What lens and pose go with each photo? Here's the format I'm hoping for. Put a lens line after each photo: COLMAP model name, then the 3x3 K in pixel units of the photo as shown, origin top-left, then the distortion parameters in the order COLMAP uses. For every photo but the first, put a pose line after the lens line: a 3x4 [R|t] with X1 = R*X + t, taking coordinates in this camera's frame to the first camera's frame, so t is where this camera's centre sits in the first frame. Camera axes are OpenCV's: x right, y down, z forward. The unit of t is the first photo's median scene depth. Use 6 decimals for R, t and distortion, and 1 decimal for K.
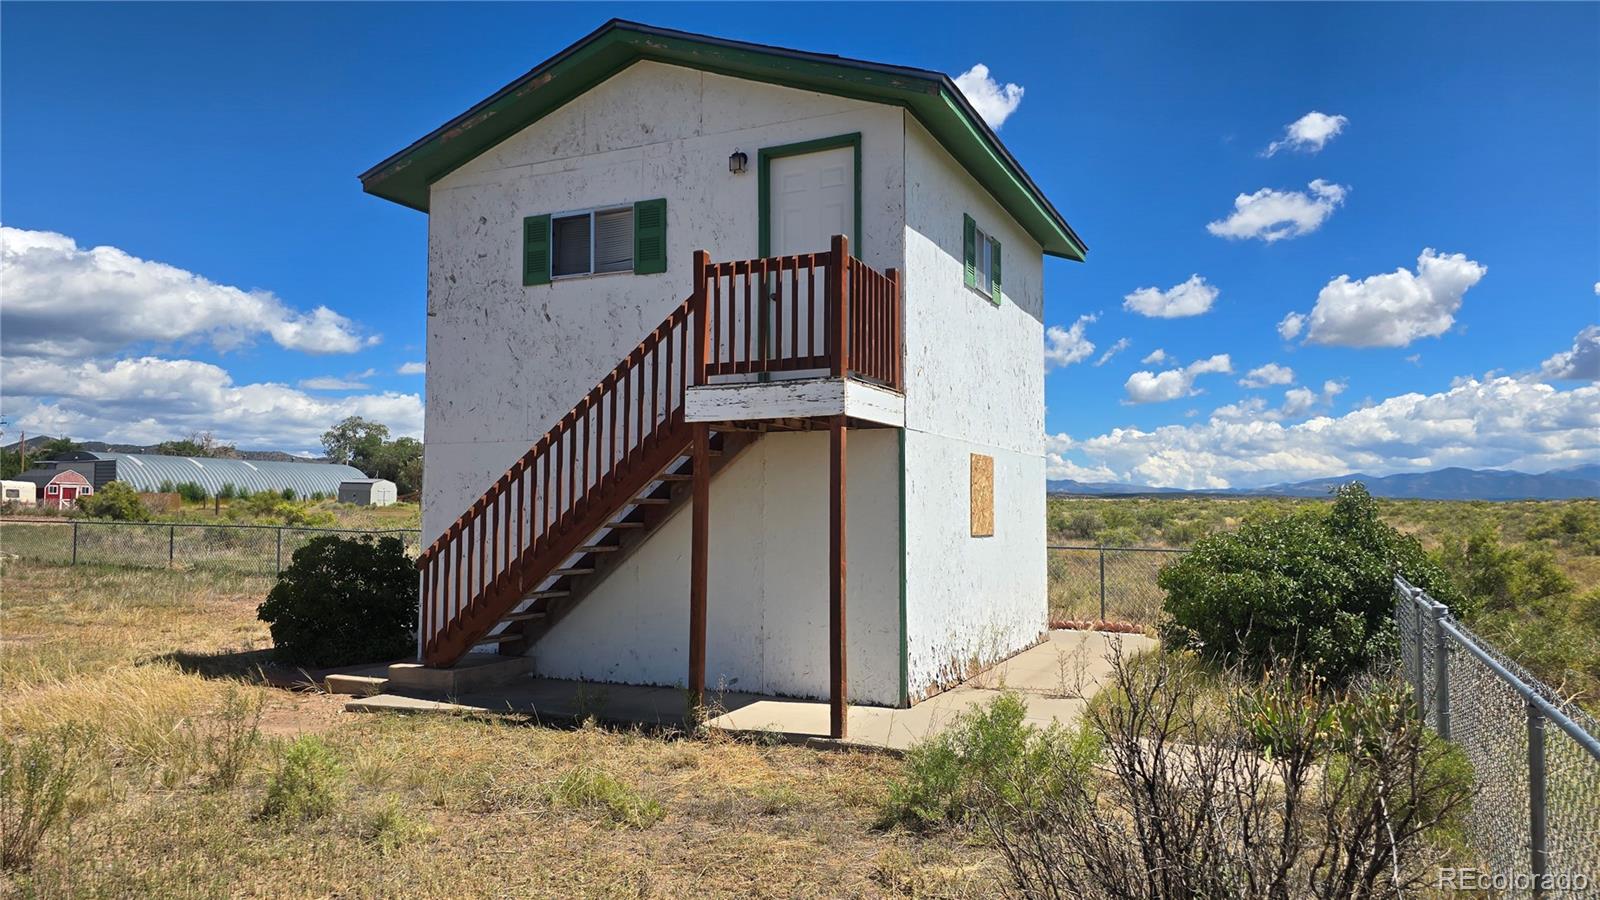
lens RADIAL K [[1050.4, 0, 833.2], [0, 1050.4, 453.6], [0, 0, 1]] dist [0.072207, -0.066711]
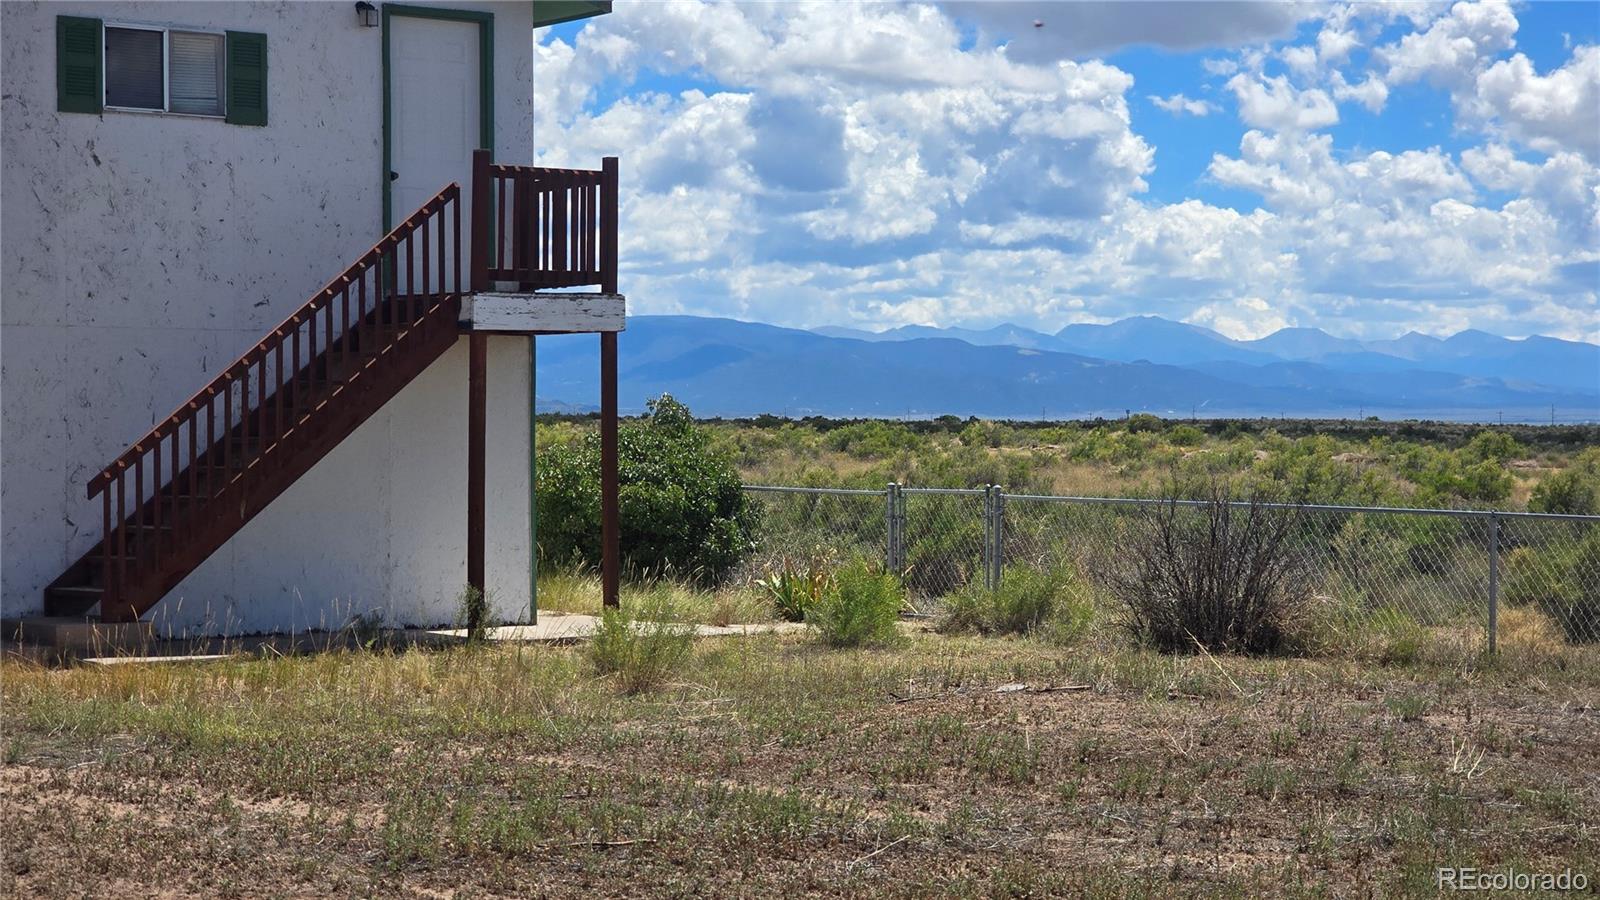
lens RADIAL K [[3018.8, 0, 805.7], [0, 3018.8, 455.3], [0, 0, 1]] dist [-0.050572, 0.000000]
pose [[0.463285, -0.007703, 0.886176, -1.931010], [-0.048979, 0.998211, 0.034283, -0.019733], [-0.884855, -0.059286, 0.462079, -0.425513]]
